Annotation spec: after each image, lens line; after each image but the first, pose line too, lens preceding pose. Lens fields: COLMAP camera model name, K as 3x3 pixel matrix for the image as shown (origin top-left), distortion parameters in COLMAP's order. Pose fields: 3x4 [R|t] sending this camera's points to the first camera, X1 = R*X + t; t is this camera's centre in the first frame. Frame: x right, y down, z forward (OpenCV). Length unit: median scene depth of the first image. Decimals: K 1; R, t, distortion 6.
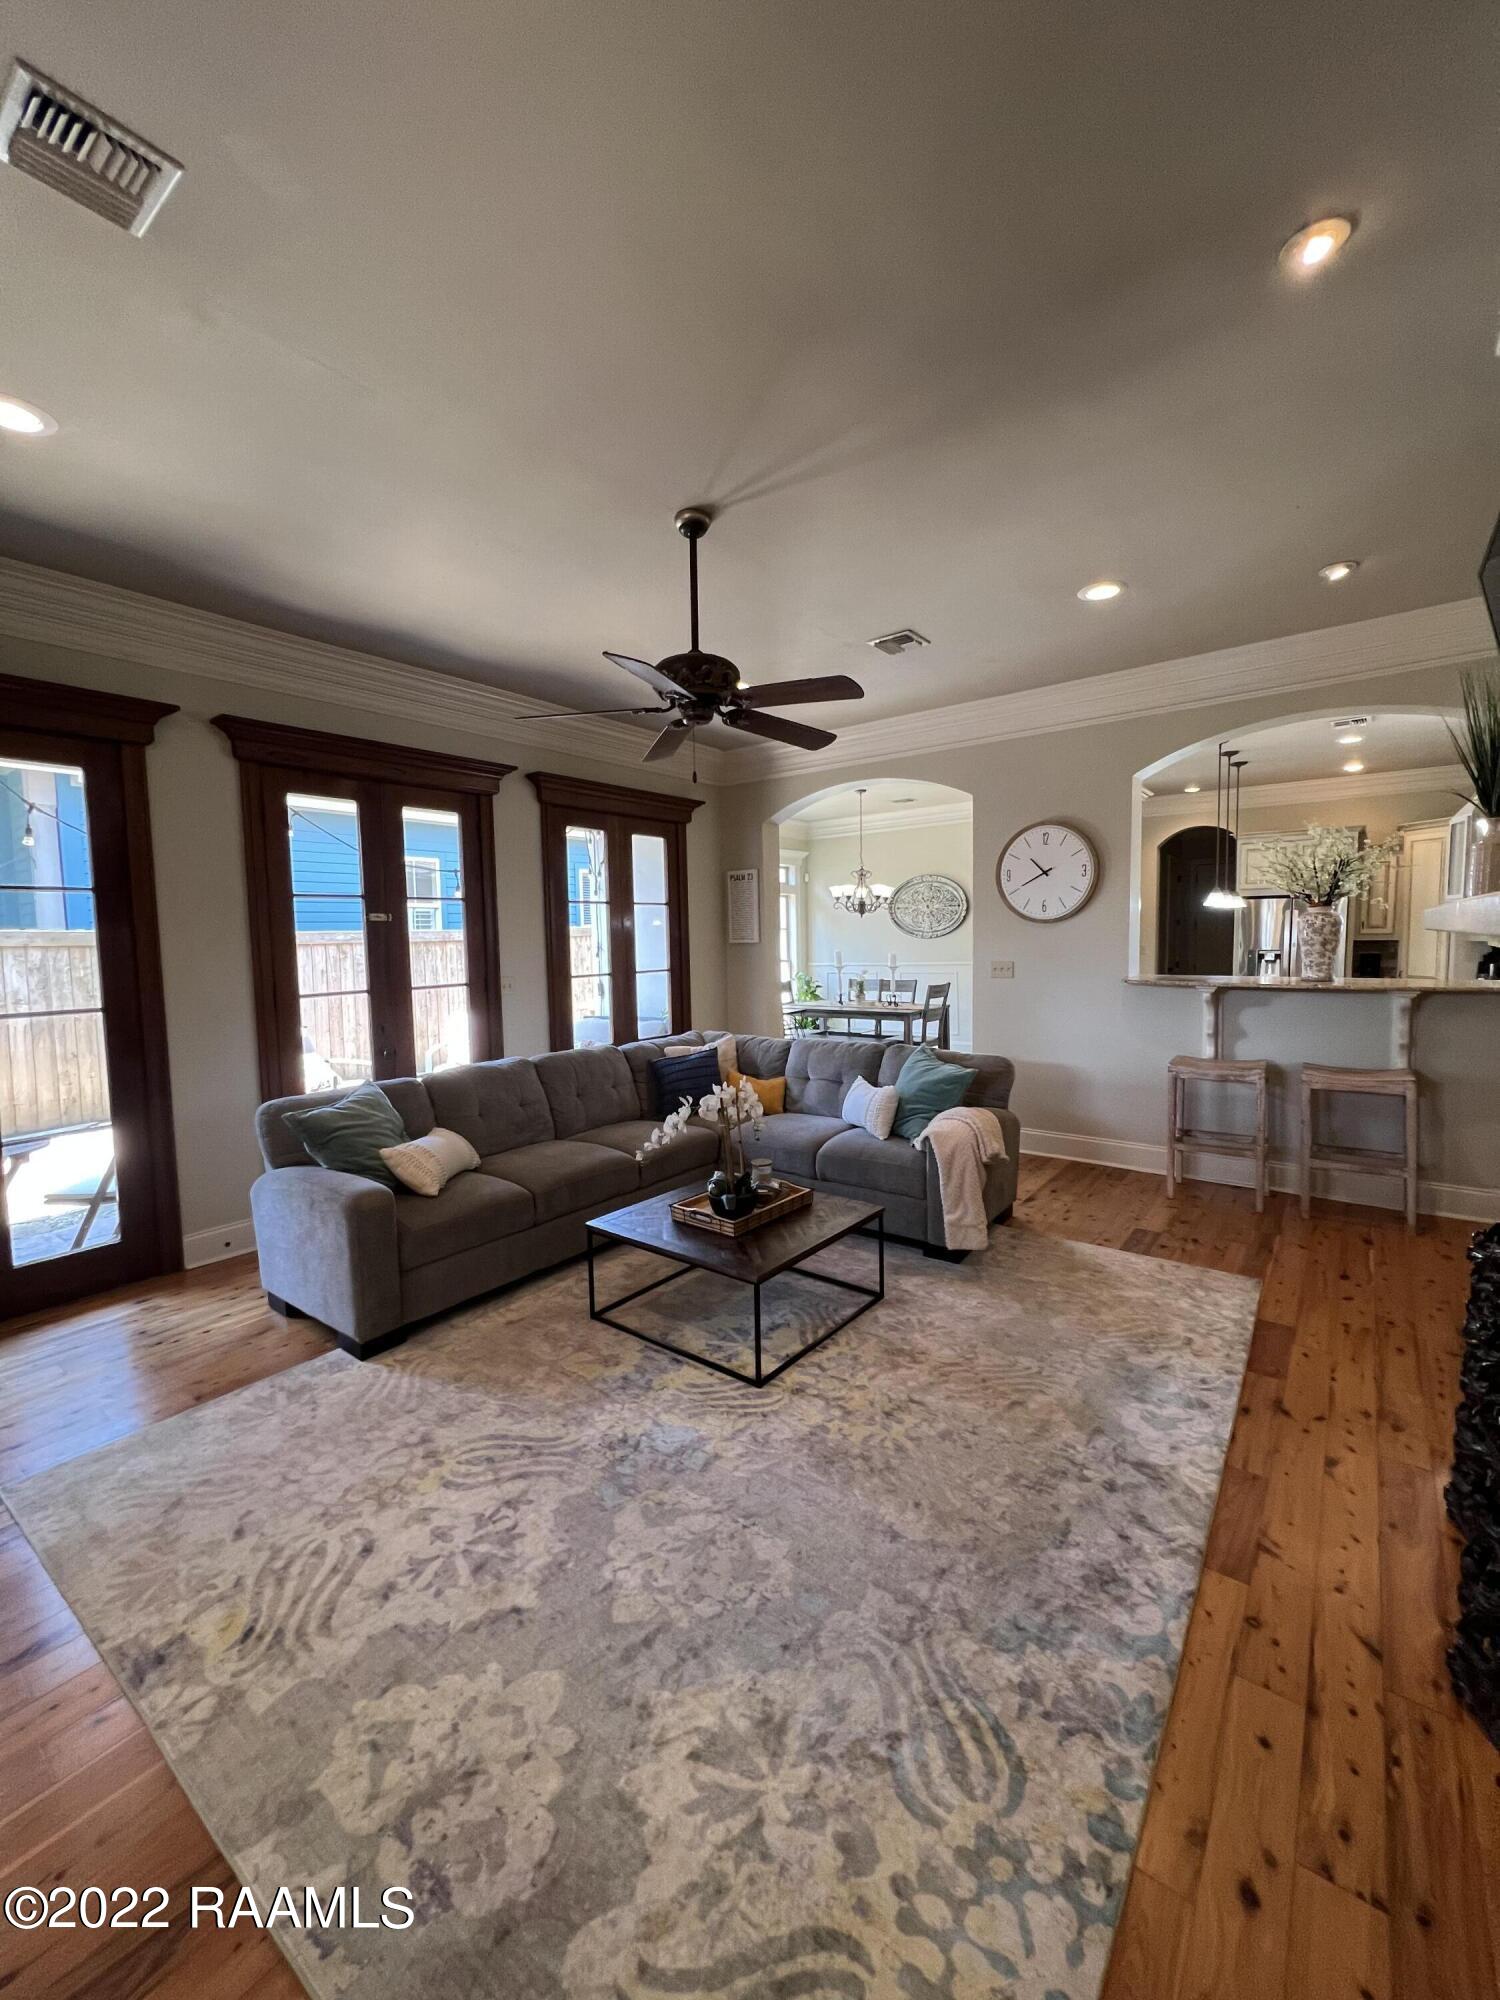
lens RADIAL K [[797.9, 0, 755.5], [0, 797.9, 995.6], [0, 0, 1]] dist [-0.001690, 0.000509]
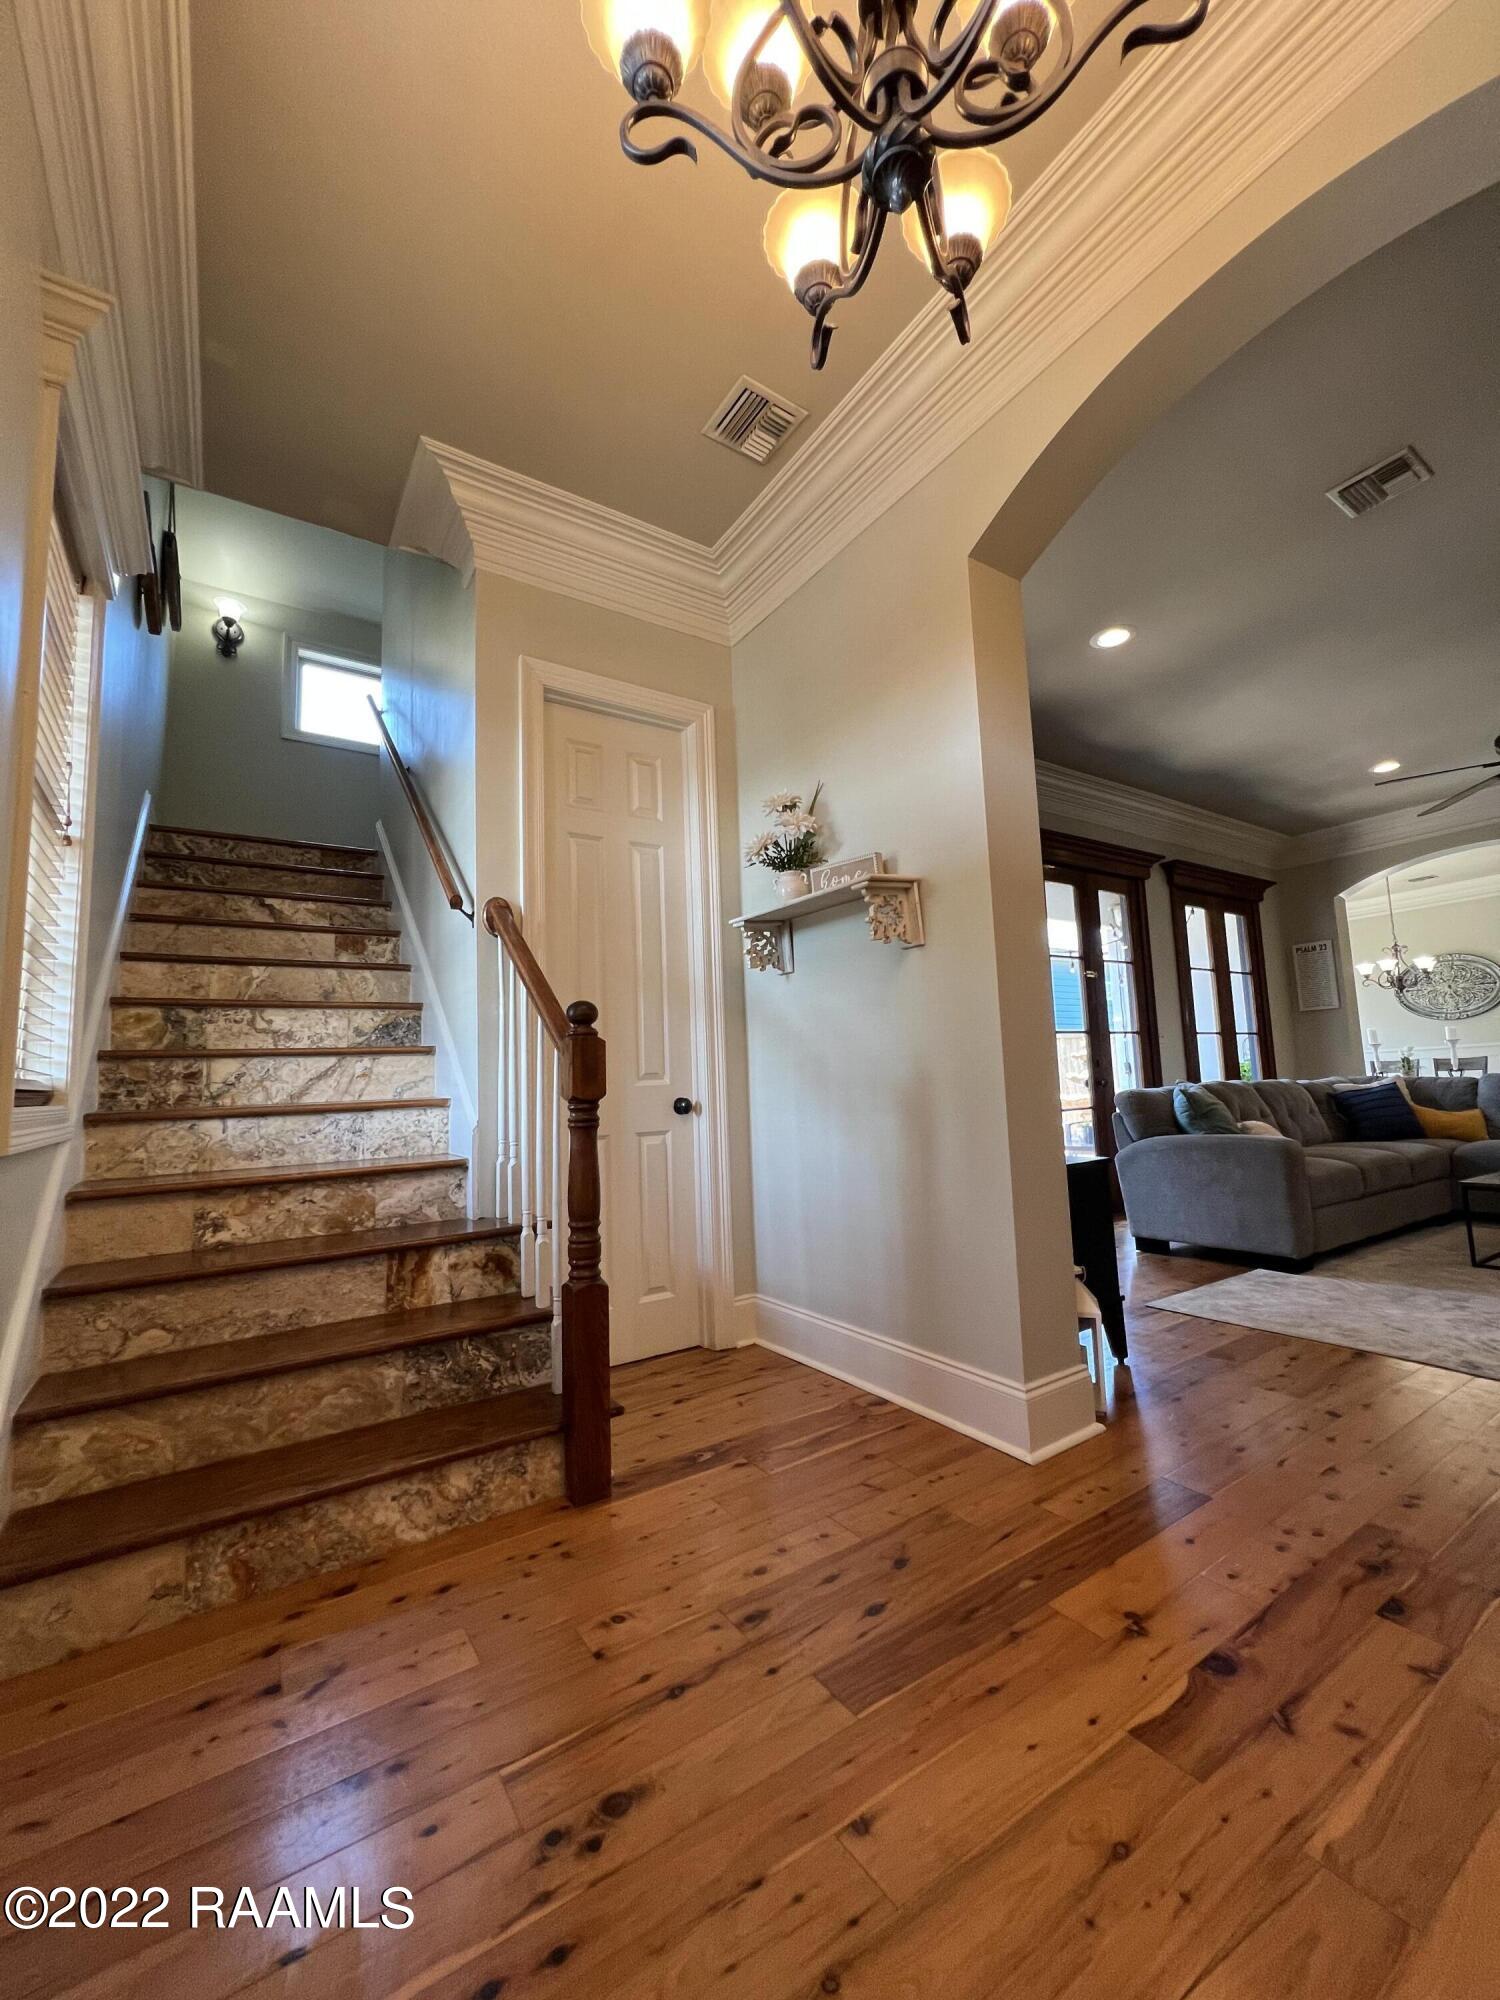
lens RADIAL K [[797.9, 0, 751.2], [0, 797.9, 994.1], [0, 0, 1]] dist [-0.001690, 0.000509]
pose [[0.942220, -0.049274, -0.331350, -0.591948], [-0.010551, 0.984267, -0.176370, 0.171354], [0.334827, 0.169675, 0.926877, -0.370504]]
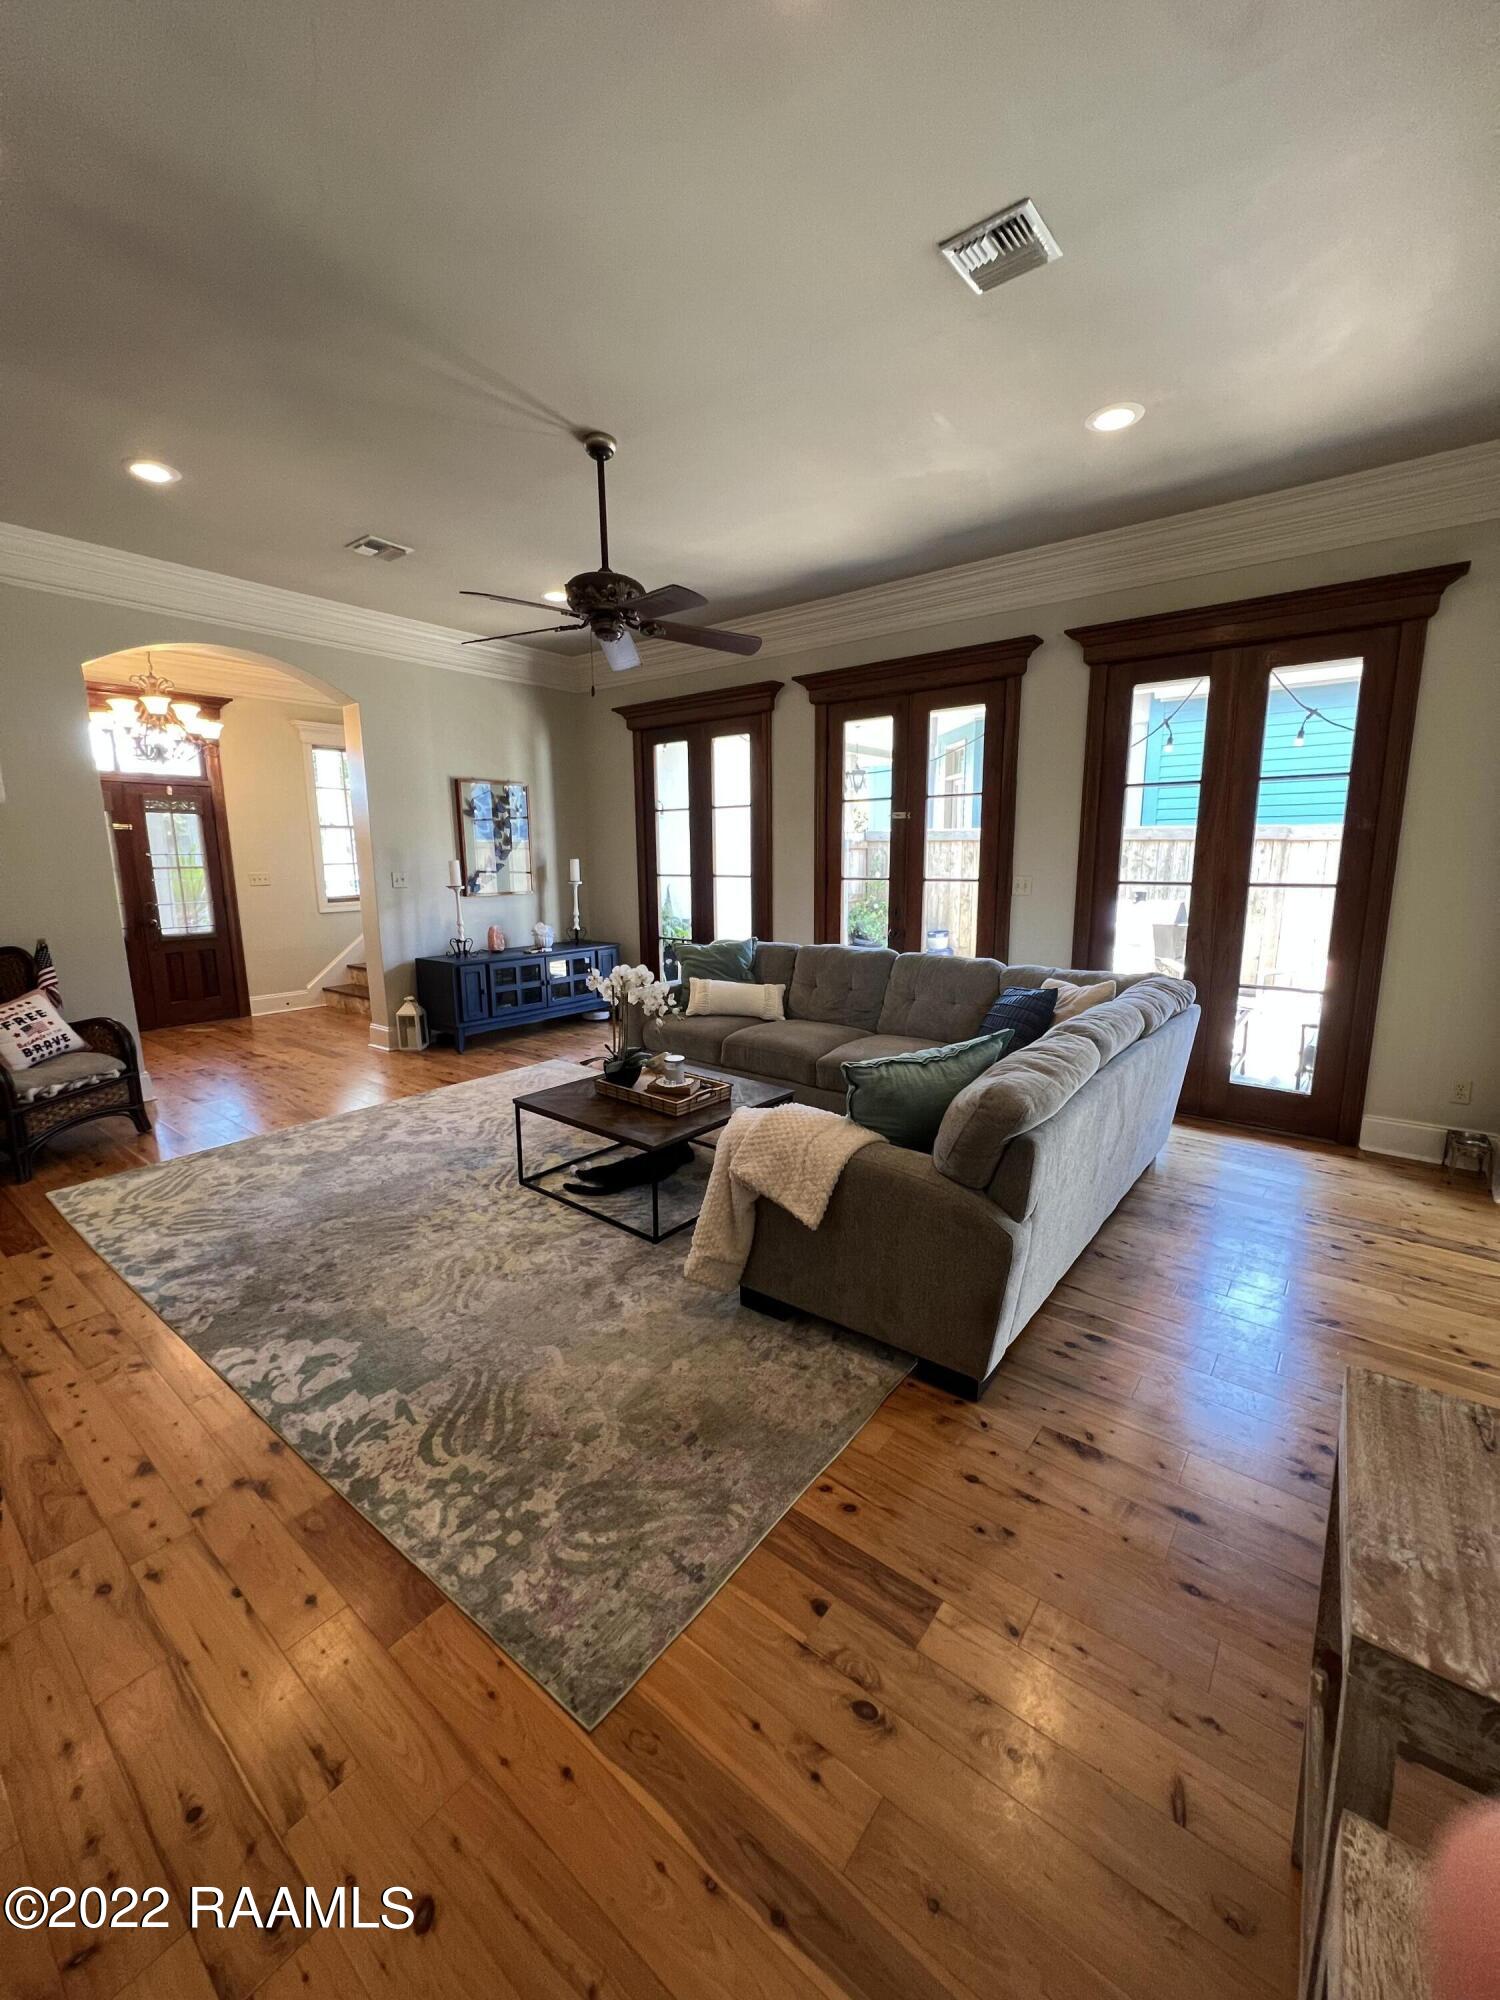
lens RADIAL K [[797.9, 0, 756.8], [0, 797.9, 994.9], [0, 0, 1]] dist [-0.001690, 0.000509]
pose [[-0.014696, 0.196559, -0.980382, 0.763436], [-0.068521, 0.977985, 0.197106, -0.059889], [0.997541, 0.070074, -0.000904, 0.853499]]
